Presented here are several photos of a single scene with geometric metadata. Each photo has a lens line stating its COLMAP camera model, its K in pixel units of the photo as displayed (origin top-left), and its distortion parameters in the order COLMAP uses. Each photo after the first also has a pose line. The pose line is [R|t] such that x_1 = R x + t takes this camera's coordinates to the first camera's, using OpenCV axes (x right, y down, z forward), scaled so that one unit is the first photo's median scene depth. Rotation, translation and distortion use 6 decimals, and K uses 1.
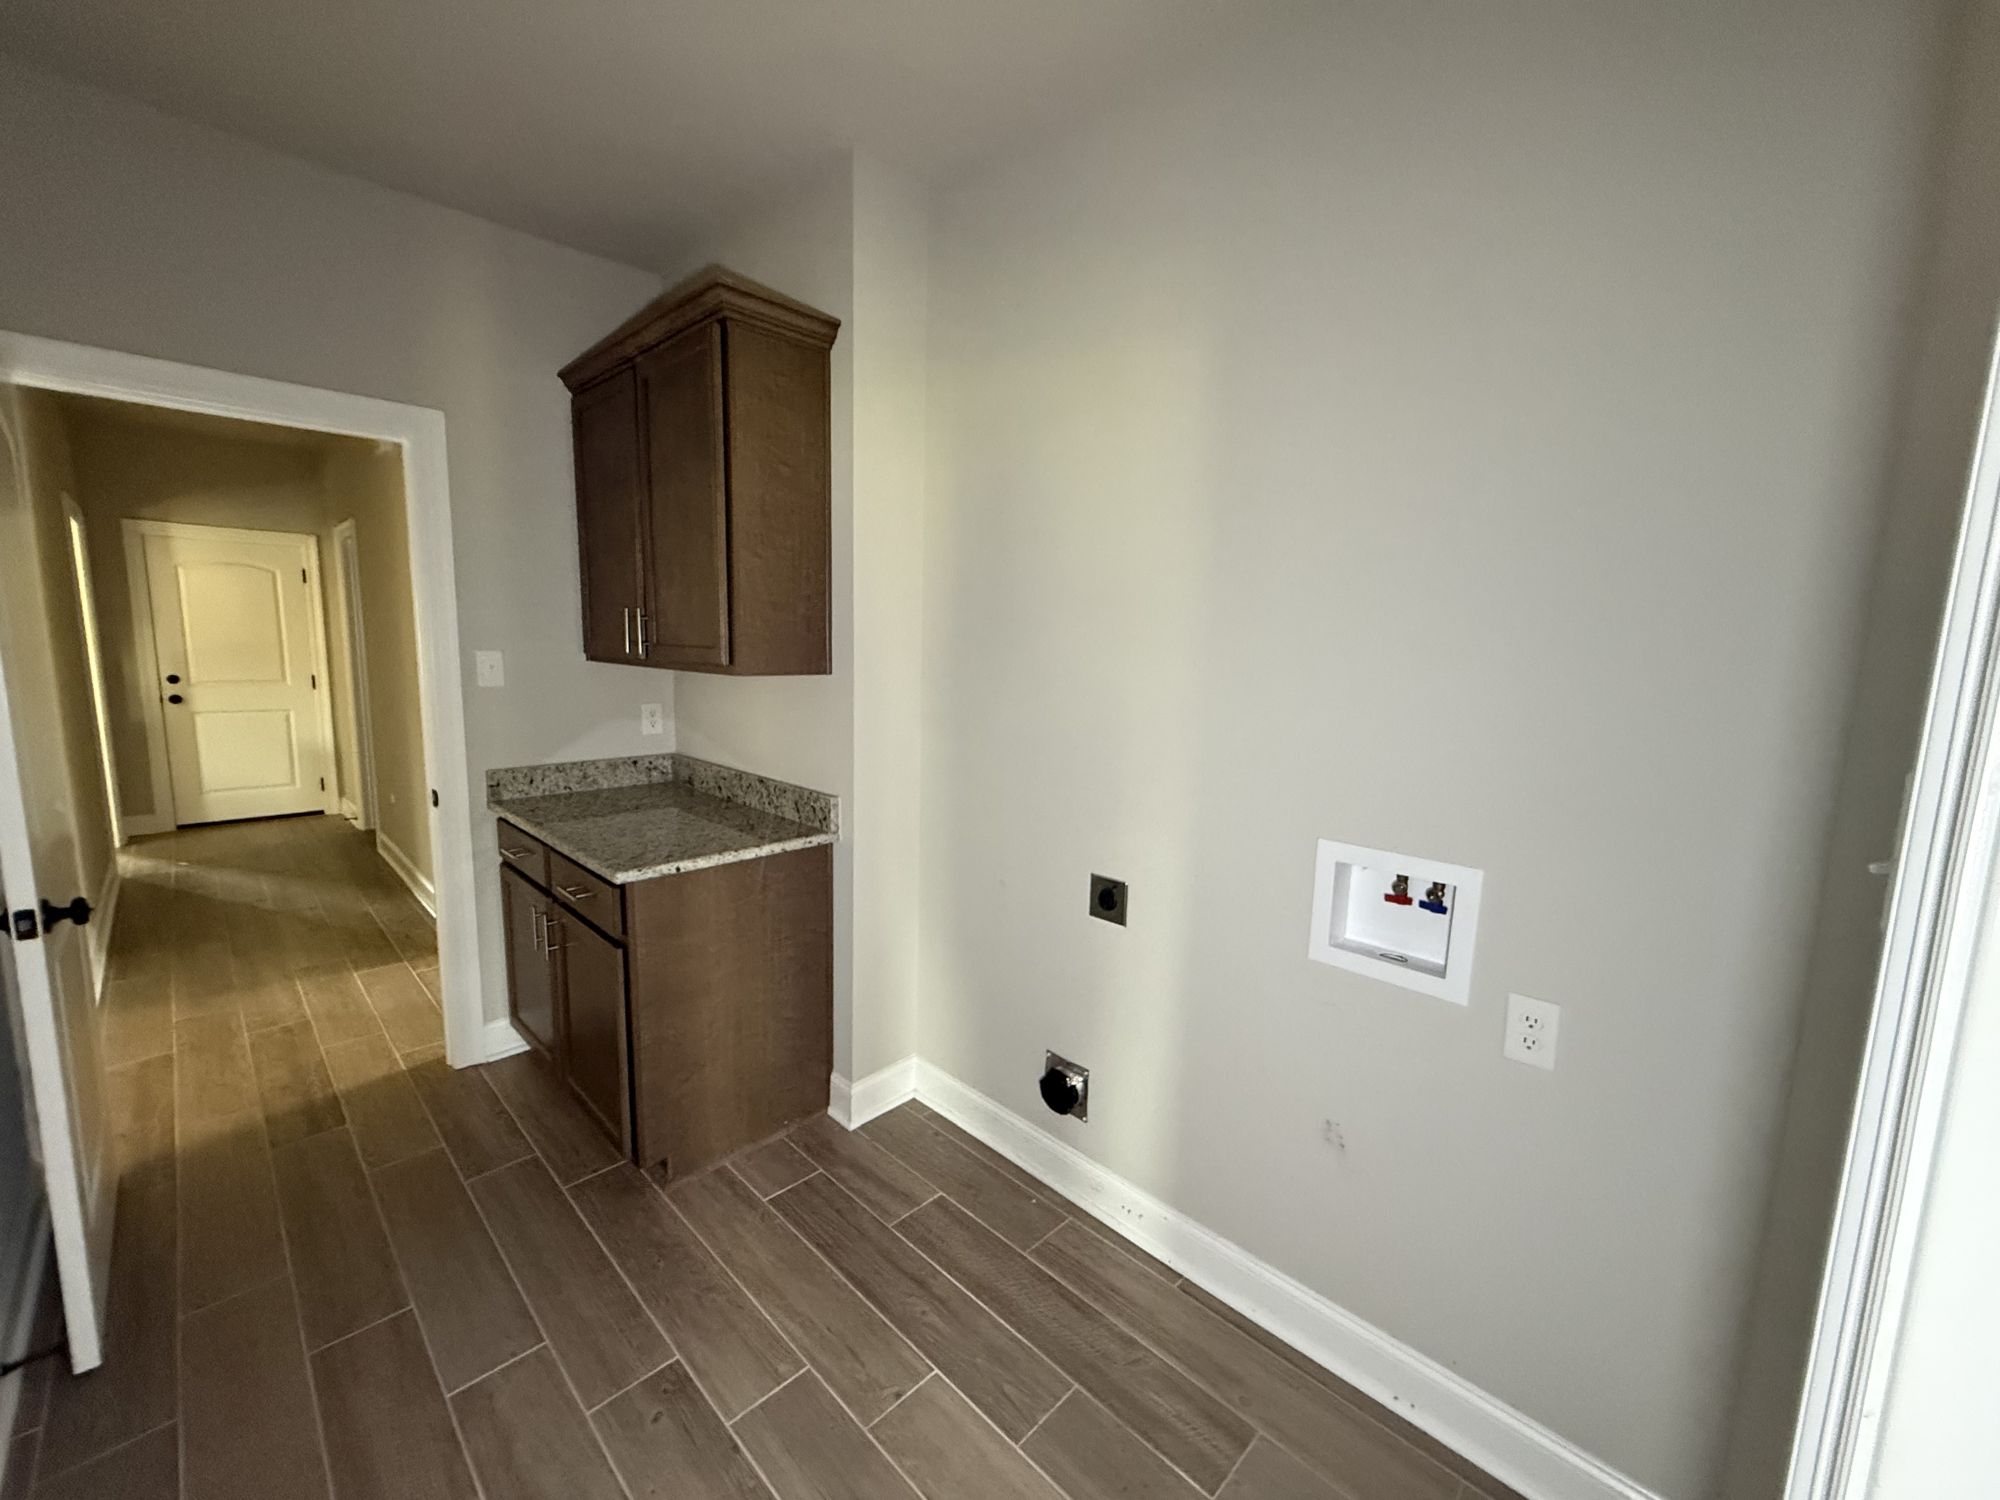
lens RADIAL K [[795.4, 0, 997.6], [0, 795.4, 747.5], [0, 0, 1]] dist [-0.002690, -0.000665]
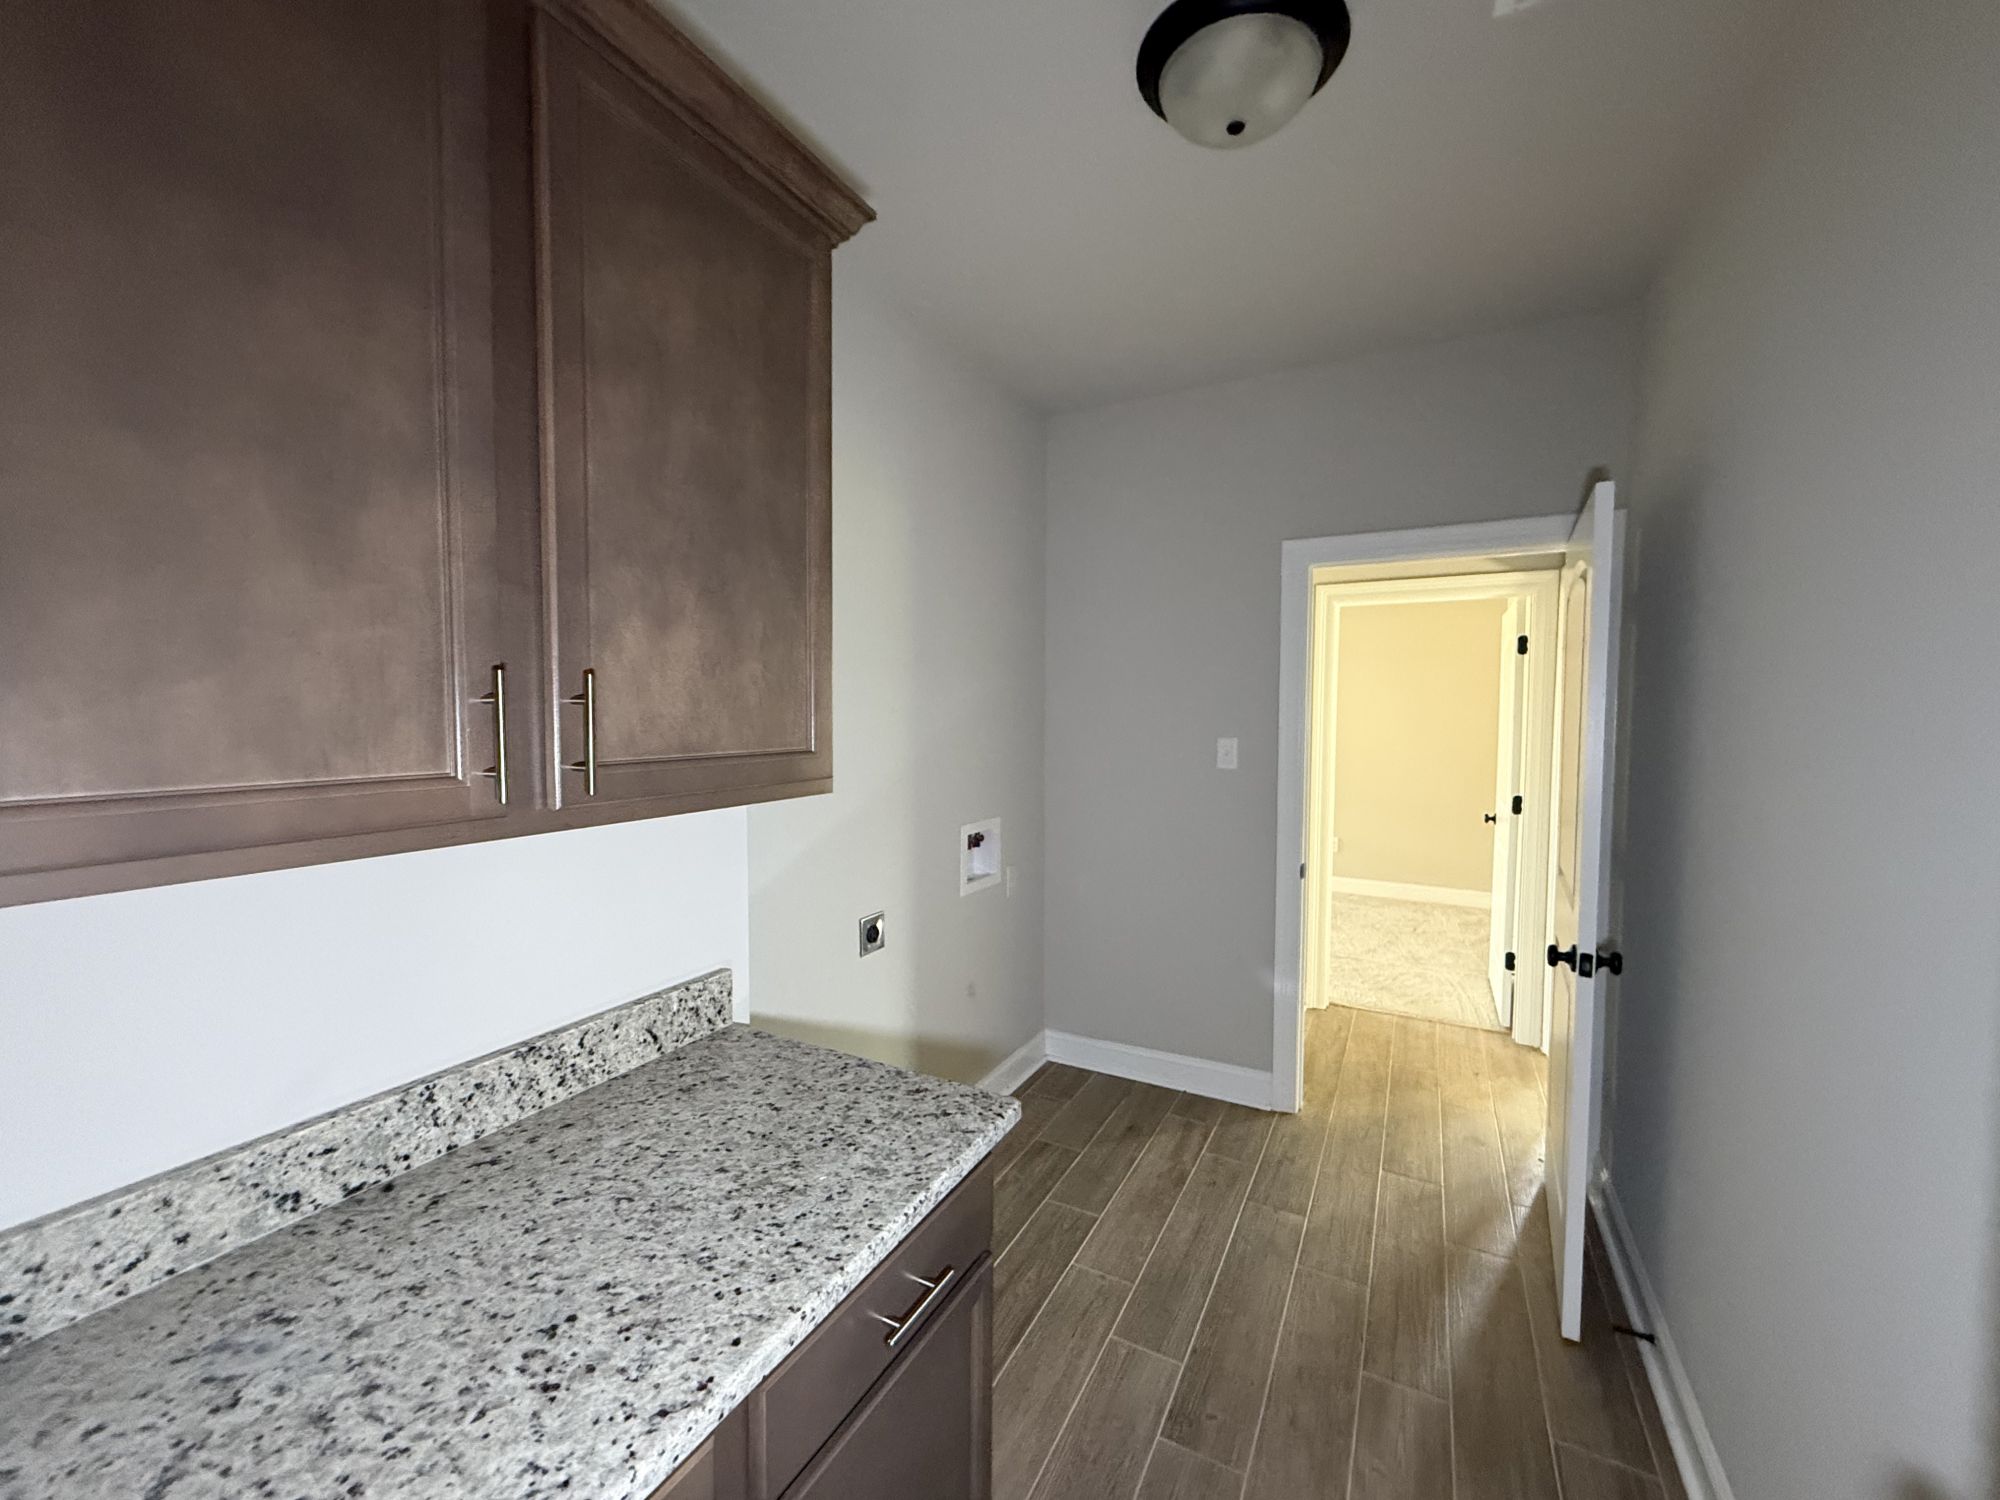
lens RADIAL K [[795.4, 0, 984.3], [0, 795.4, 753.1], [0, 0, 1]] dist [-0.002690, -0.000665]
pose [[-0.266780, -0.076317, 0.960731, -0.963053], [0.120157, 0.986448, 0.111726, -0.175322], [-0.956238, 0.145245, -0.253994, 1.038754]]
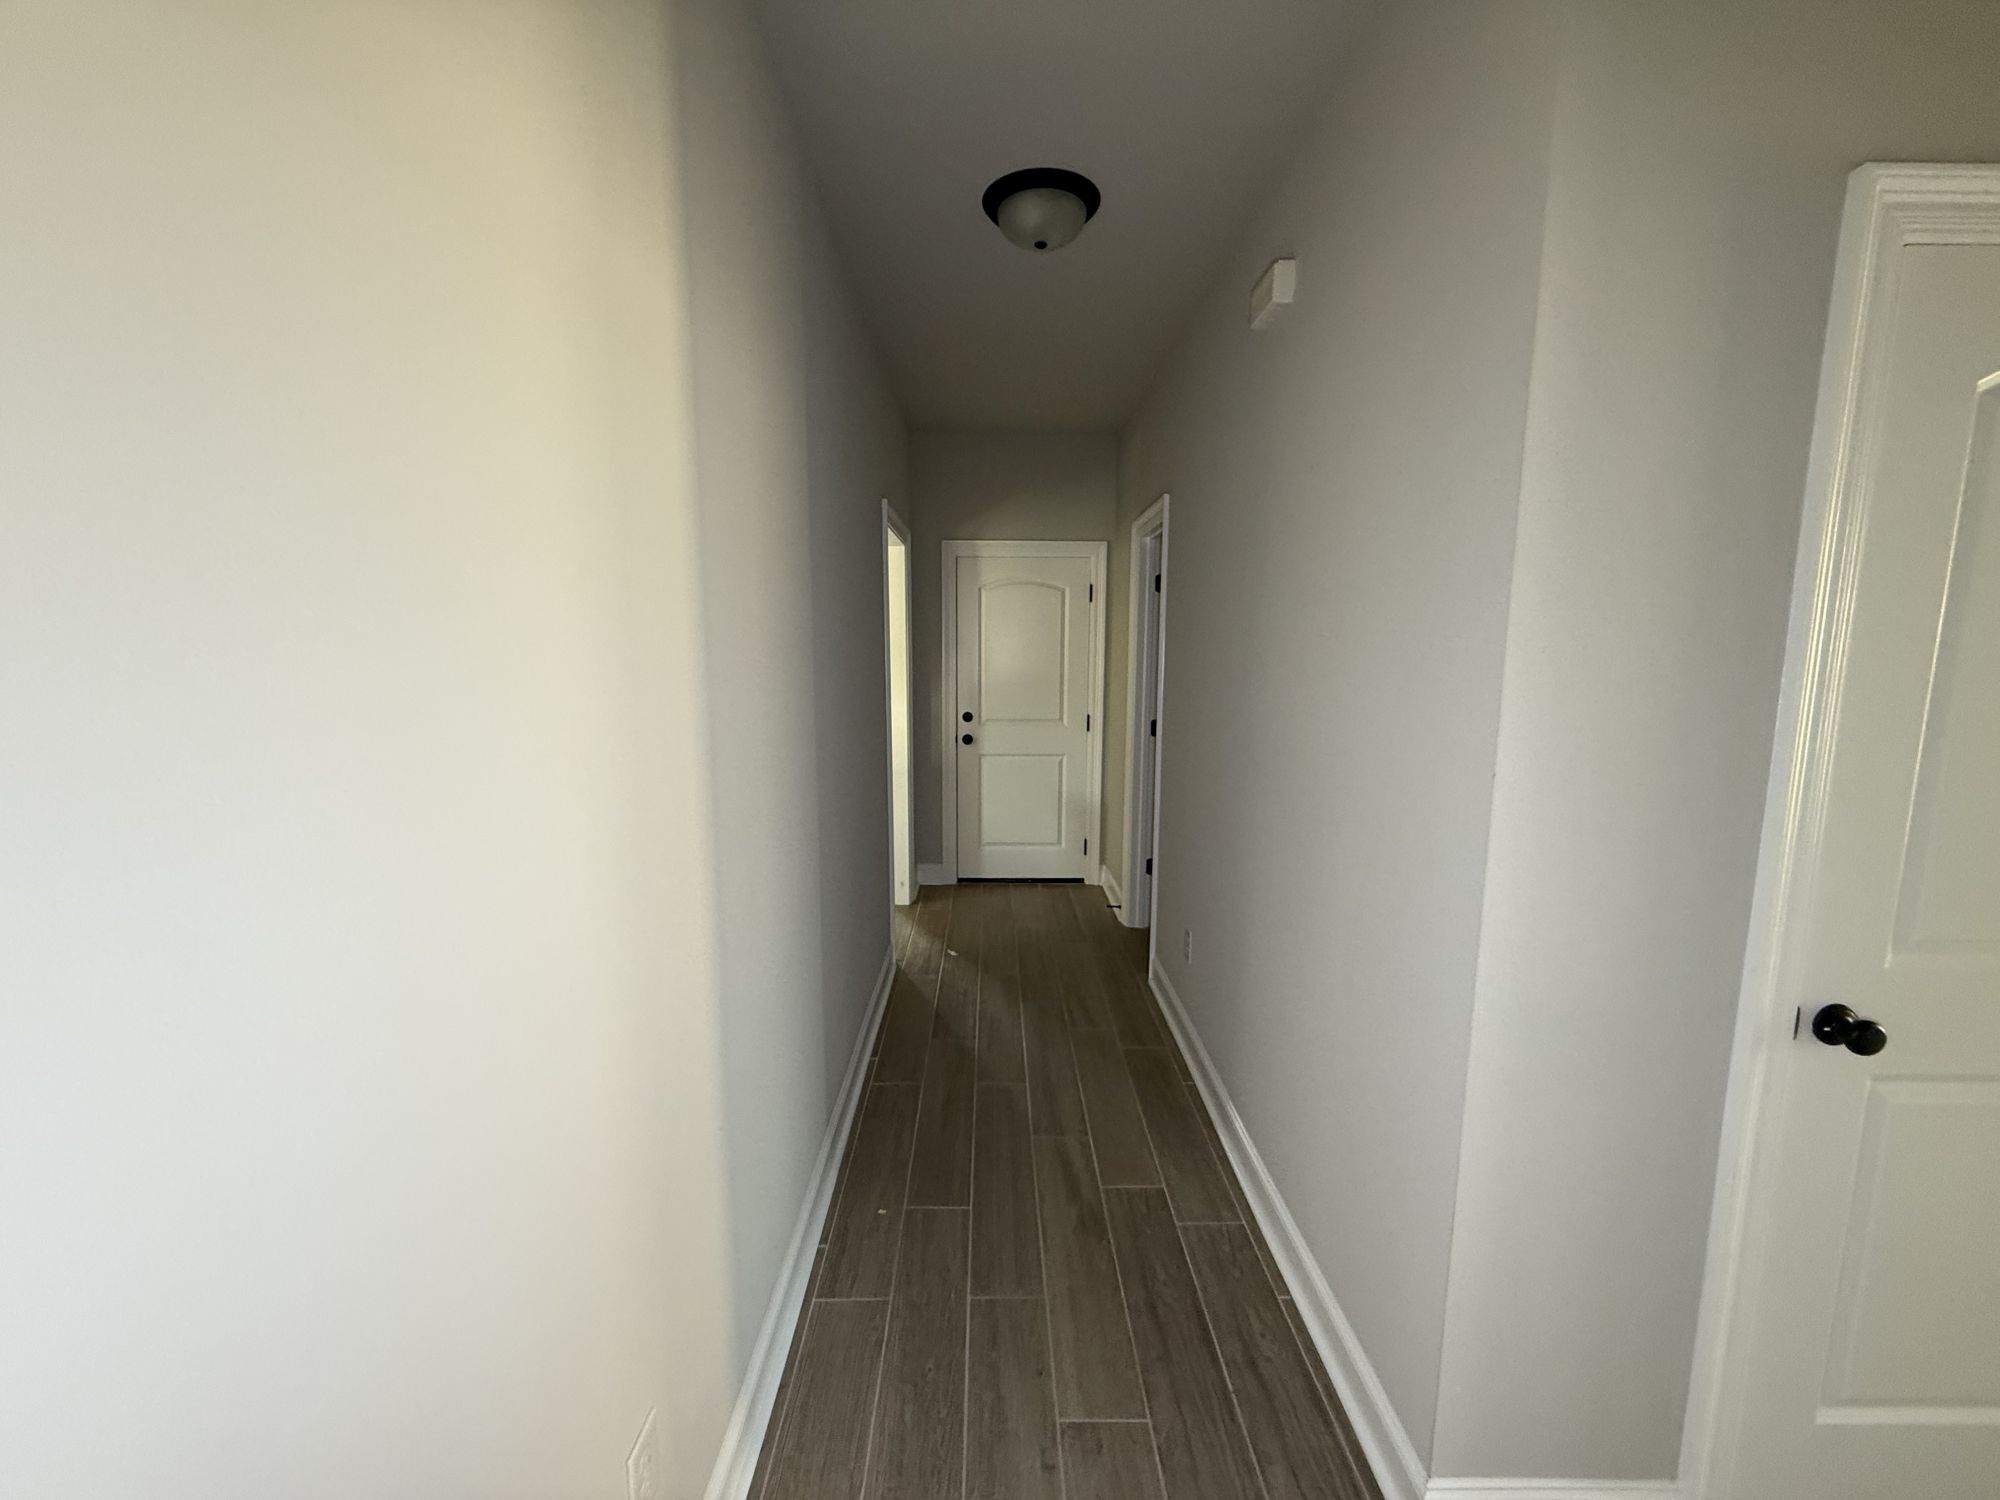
lens RADIAL K [[795.4, 0, 997.6], [0, 795.4, 746.3], [0, 0, 1]] dist [-0.002690, -0.000665]
pose [[0.703225, 0.071547, -0.707358, -0.374347], [-0.082277, 0.996429, 0.018989, -0.071150], [0.706190, 0.044846, 0.706601, 0.385622]]
